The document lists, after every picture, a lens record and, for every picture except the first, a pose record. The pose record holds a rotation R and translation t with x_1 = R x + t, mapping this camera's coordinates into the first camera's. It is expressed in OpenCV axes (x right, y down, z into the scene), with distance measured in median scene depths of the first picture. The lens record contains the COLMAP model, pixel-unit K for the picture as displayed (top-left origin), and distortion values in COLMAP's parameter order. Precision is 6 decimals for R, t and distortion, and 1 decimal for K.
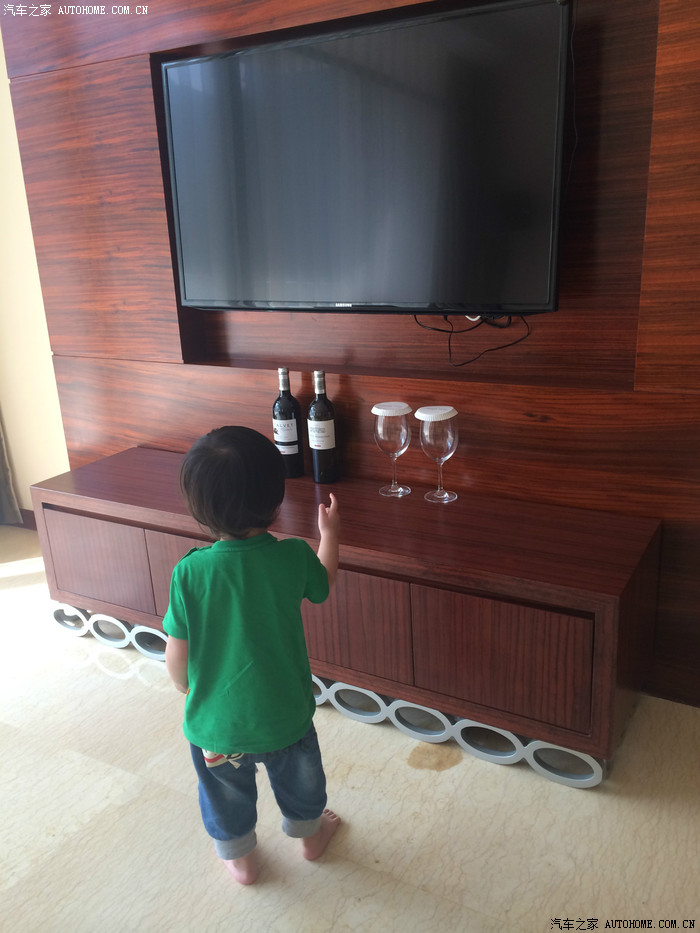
lens RADIAL K [[785.5, 0, 350.0], [0, 785.5, 466.5], [0, 0, 1]] dist [0.101823, -0.125103]
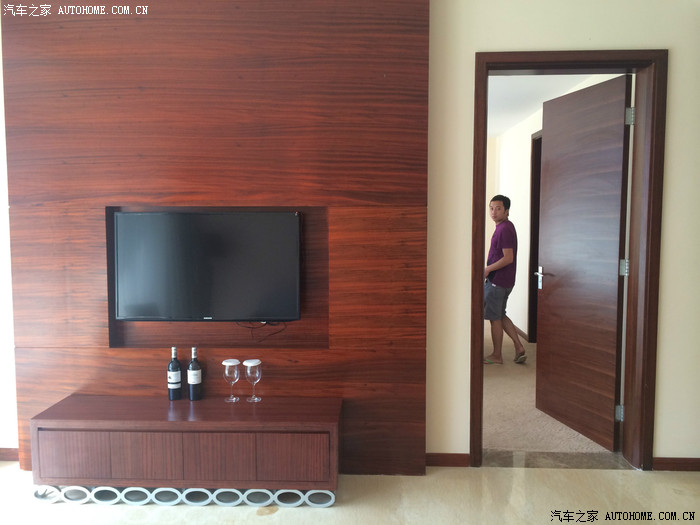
lens RADIAL K [[574.5, 0, 348.6], [0, 574.5, 271.4], [0, 0, 1]] dist [0.088747, -0.121717]
pose [[0.881589, 0.010353, 0.471904, -0.448600], [0.101098, 0.972417, -0.210200, 0.058299], [-0.461064, 0.233018, 0.856226, -0.666190]]
